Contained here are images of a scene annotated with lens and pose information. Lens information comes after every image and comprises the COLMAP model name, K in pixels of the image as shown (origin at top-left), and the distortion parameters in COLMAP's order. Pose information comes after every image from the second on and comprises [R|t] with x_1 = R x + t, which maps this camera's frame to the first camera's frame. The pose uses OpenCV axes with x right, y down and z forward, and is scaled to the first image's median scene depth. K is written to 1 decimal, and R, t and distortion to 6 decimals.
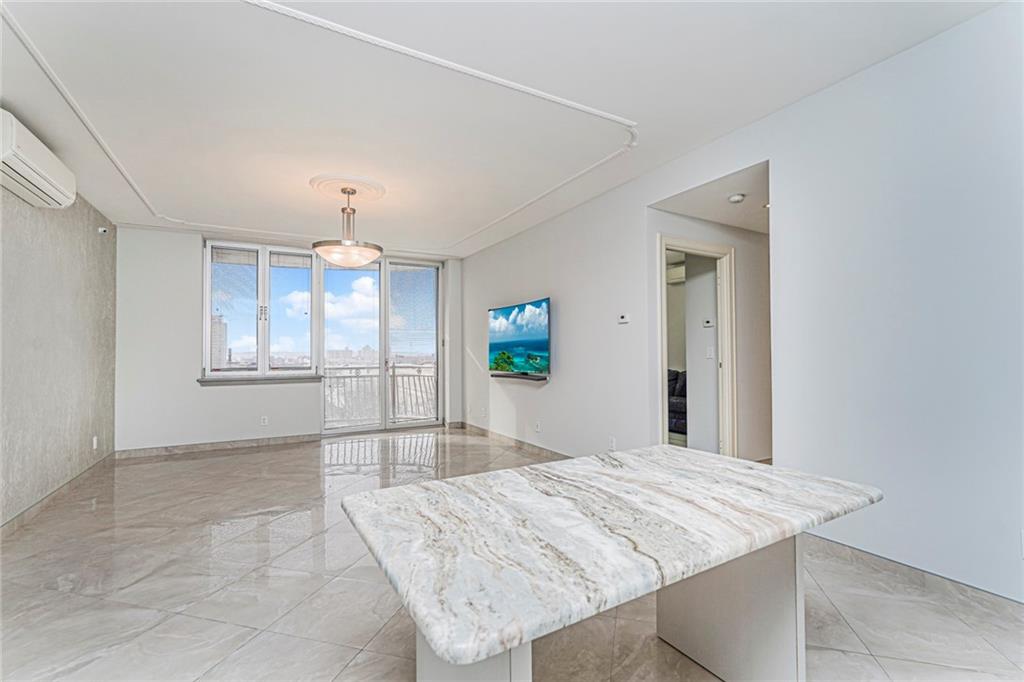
lens RADIAL K [[454.2, 0, 513.9], [0, 454.2, 343.5], [0, 0, 1]] dist [-0.016019, 0.009916]
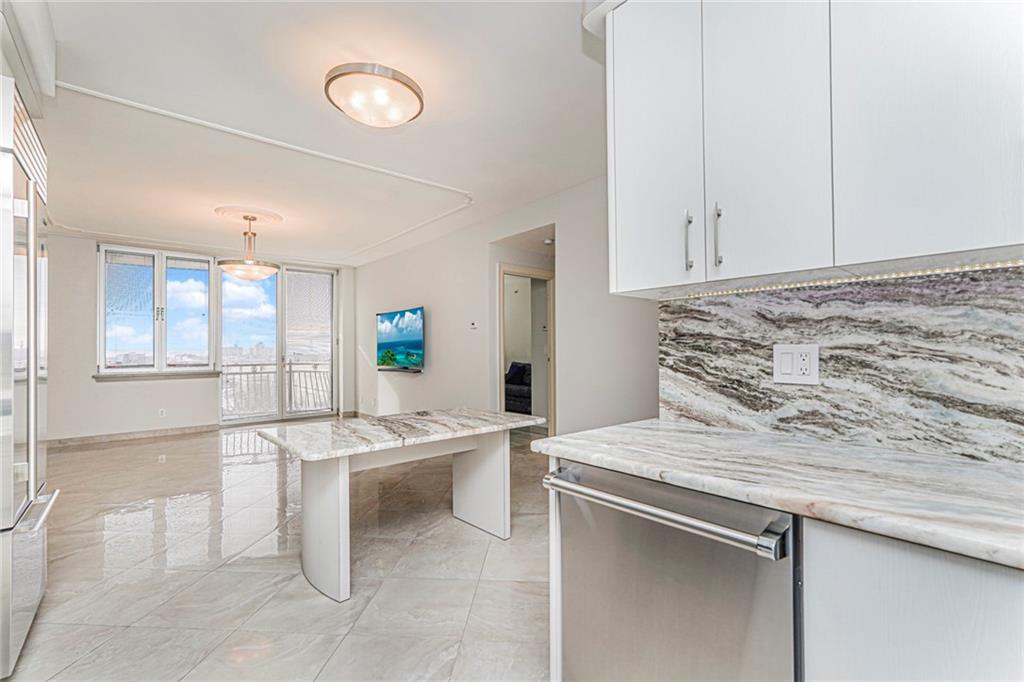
lens RADIAL K [[454.2, 0, 513.9], [0, 454.2, 343.5], [0, 0, 1]] dist [-0.016019, 0.009916]
pose [[0.980499, 0.002377, 0.196507, 0.071575], [-0.003498, 0.999980, 0.005355, -0.006555], [-0.196490, -0.005938, 0.980488, -0.256701]]
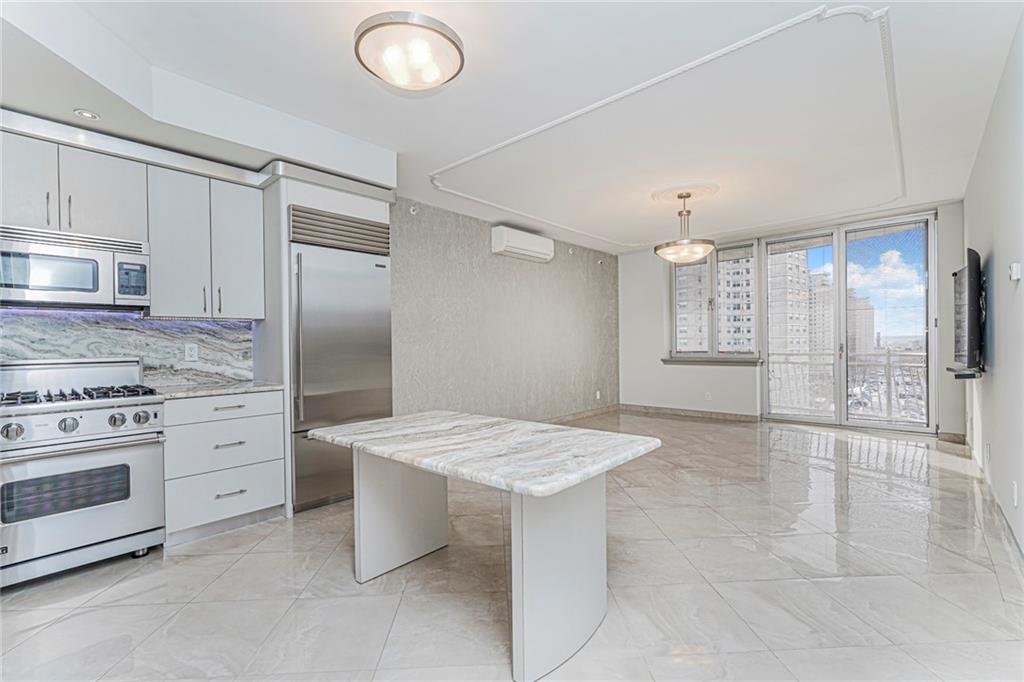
lens RADIAL K [[452.2, 0, 512.3], [0, 452.2, 344.0], [0, 0, 1]] dist [-0.014625, 0.008521]
pose [[0.314552, 0.004323, -0.949230, 0.440314], [0.028860, 0.999484, 0.014116, 0.004266], [0.948801, -0.031834, 0.314265, 0.176768]]
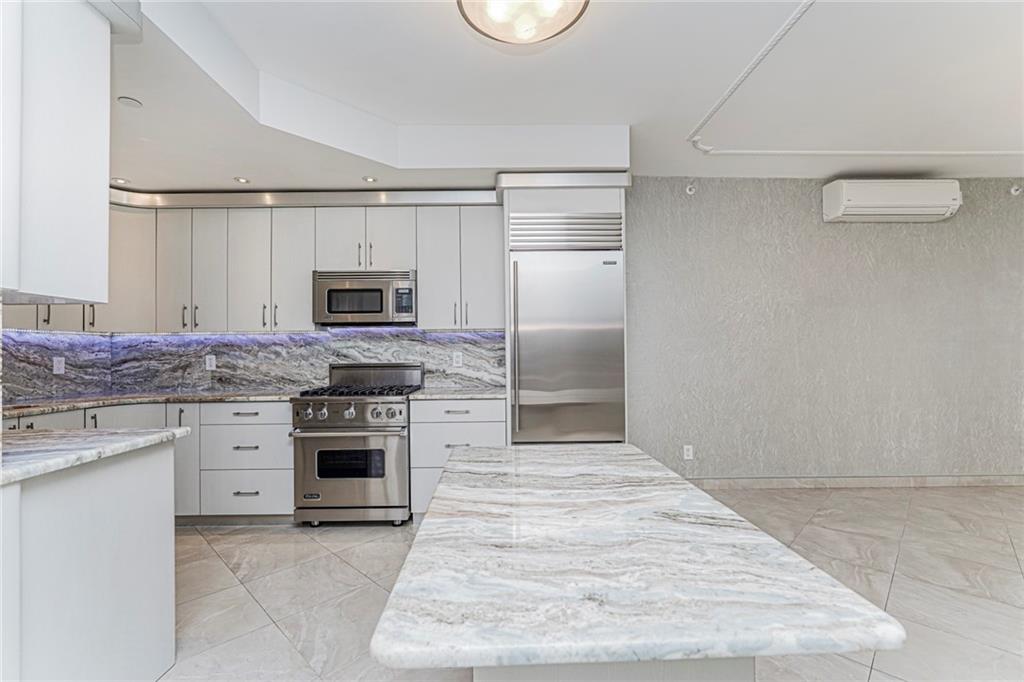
lens RADIAL K [[452.2, 0, 512.3], [0, 452.2, 344.0], [0, 0, 1]] dist [-0.014625, 0.008521]
pose [[-0.474067, -0.001017, -0.880488, 0.310875], [0.029034, 0.999437, -0.016786, 0.001895], [0.880010, -0.033522, -0.473771, 0.363478]]
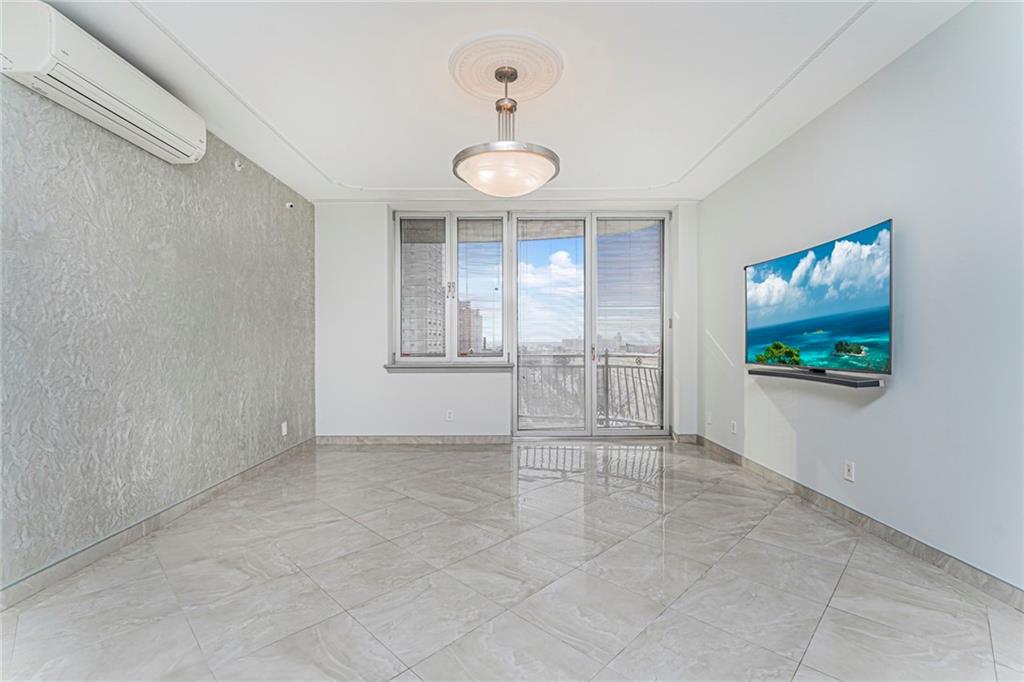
lens RADIAL K [[452.2, 0, 512.3], [0, 452.2, 344.0], [0, 0, 1]] dist [-0.014625, 0.008521]
pose [[0.876619, 0.006357, -0.481144, -0.041746], [0.006083, 0.999686, 0.024292, 0.017435], [0.481147, -0.024221, 0.876305, 0.345608]]
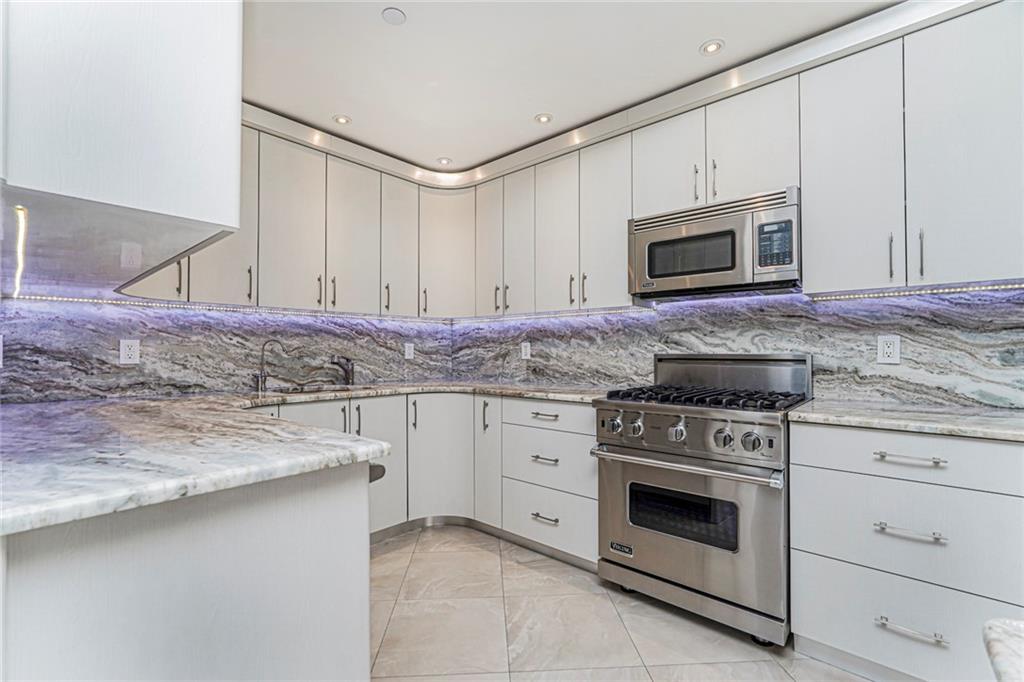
lens RADIAL K [[454.8, 0, 509.1], [0, 454.8, 347.0], [0, 0, 1]] dist [-0.004078, 0.000477]
pose [[-0.944881, 0.006780, -0.327344, 0.147416], [0.014566, 0.999666, -0.021340, 0.012946], [0.327090, -0.024932, -0.944664, 0.204692]]
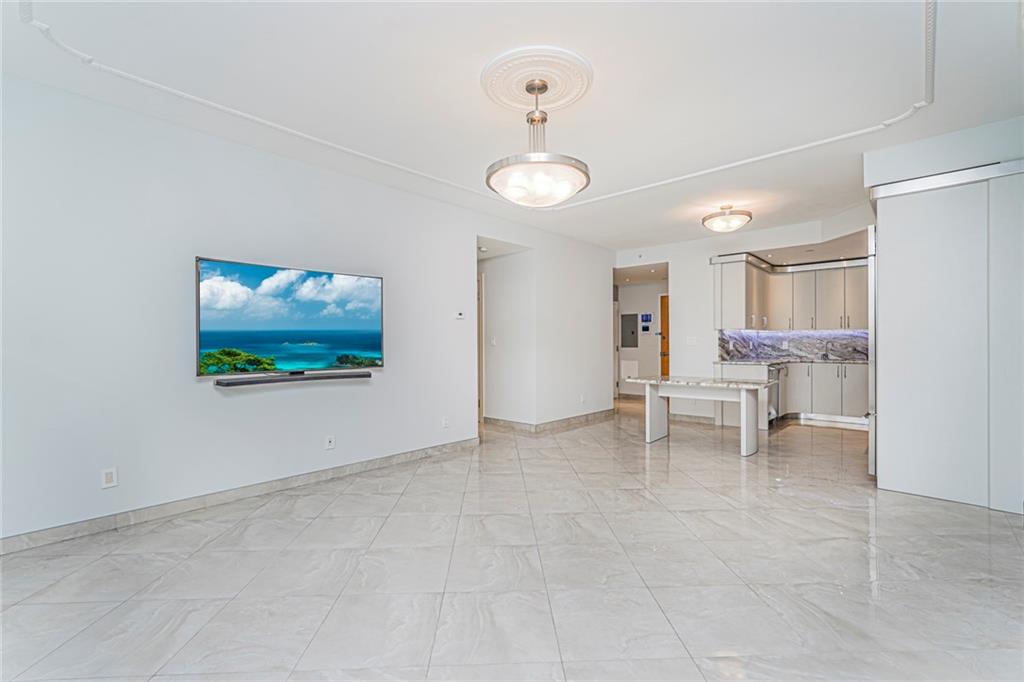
lens RADIAL K [[454.2, 0, 513.9], [0, 454.2, 343.5], [0, 0, 1]] dist [-0.016019, 0.009916]
pose [[-0.311734, 0.008928, 0.950127, -0.742476], [-0.013332, 0.999816, -0.013769, 0.028543], [-0.950076, -0.016959, -0.311558, 0.947437]]
